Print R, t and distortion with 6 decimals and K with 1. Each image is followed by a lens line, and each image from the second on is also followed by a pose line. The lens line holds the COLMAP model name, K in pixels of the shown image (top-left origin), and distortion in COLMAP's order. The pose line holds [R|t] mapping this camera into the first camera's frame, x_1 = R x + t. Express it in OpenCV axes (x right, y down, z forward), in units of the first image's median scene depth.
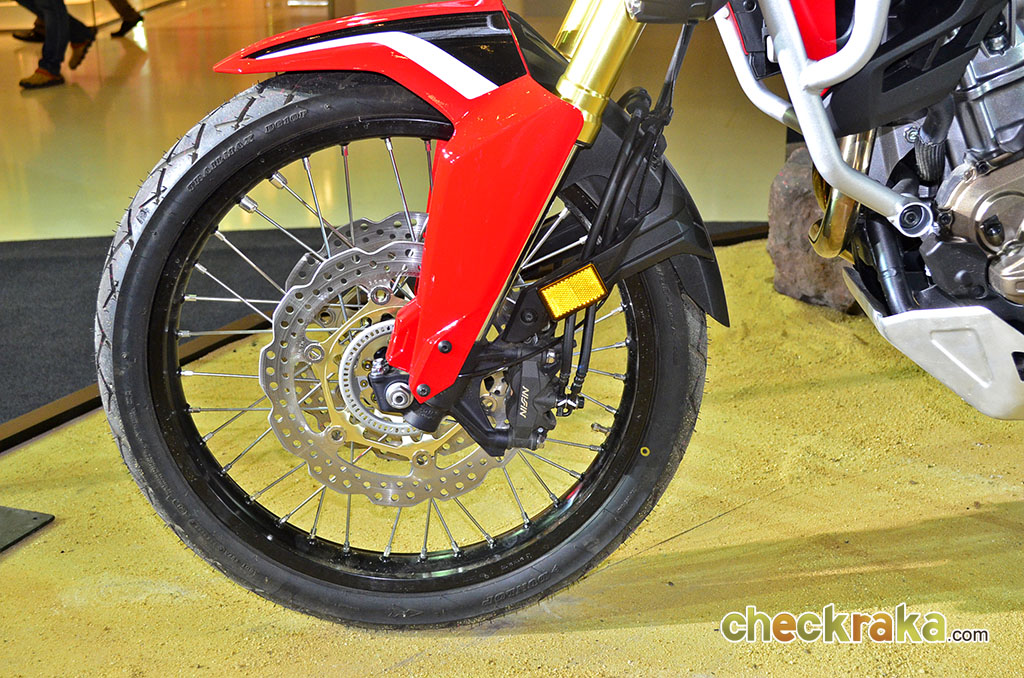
lens RADIAL K [[1484.5, 0, 515.6], [0, 1484.5, 343.0], [0, 0, 1]] dist [-0.023422, 0.000000]
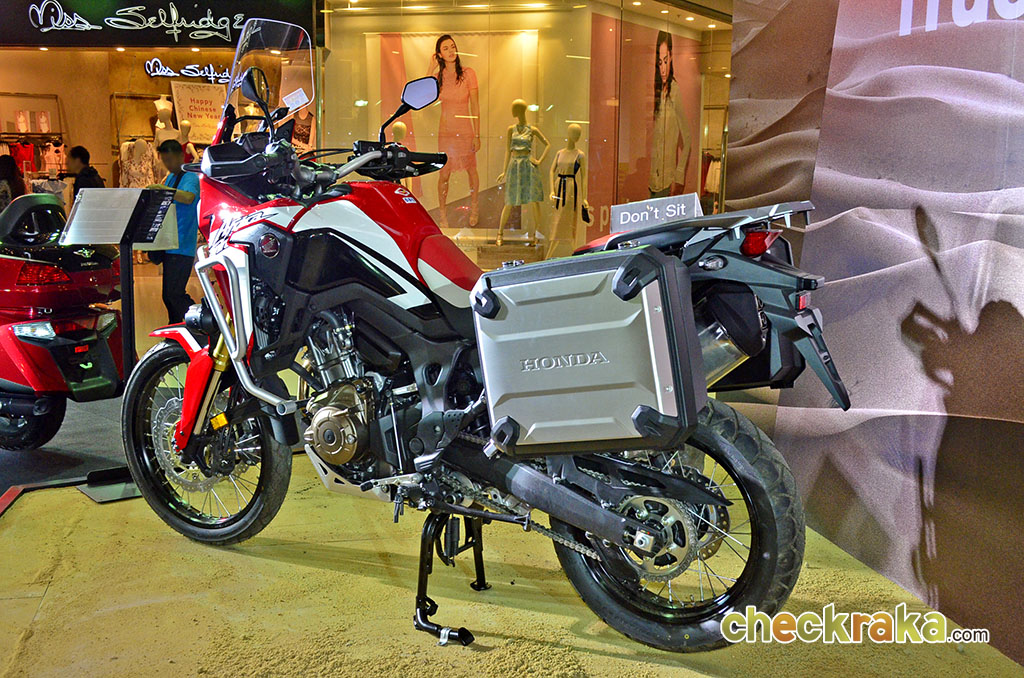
lens RADIAL K [[1120.9, 0, 514.3], [0, 1120.9, 335.5], [0, 0, 1]] dist [-0.051556, 0.000000]
pose [[0.865578, 0.097176, -0.491255, 1.482598], [-0.175960, 0.977458, -0.116683, -0.041797], [0.468842, 0.187439, 0.863165, -0.596157]]
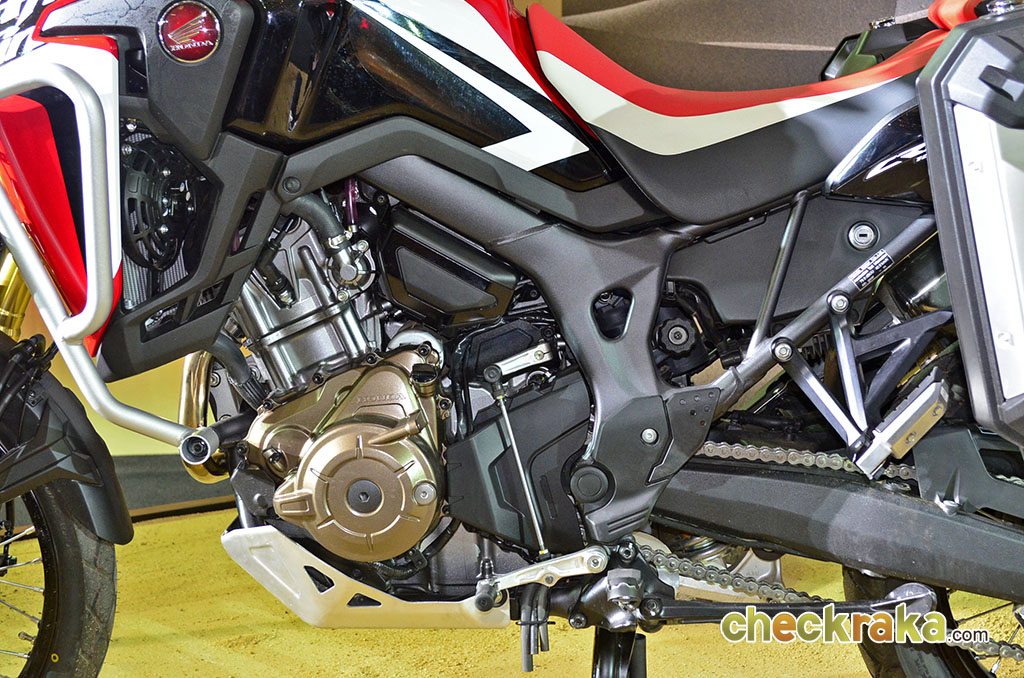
lens RADIAL K [[1645.5, 0, 509.3], [0, 1645.5, 336.7], [0, 0, 1]] dist [0.020185, 0.000000]
pose [[0.998276, -0.002438, -0.058647, 0.511582], [-0.006209, 0.989146, -0.146808, 0.015032], [0.058368, 0.146919, 0.987425, -0.236690]]
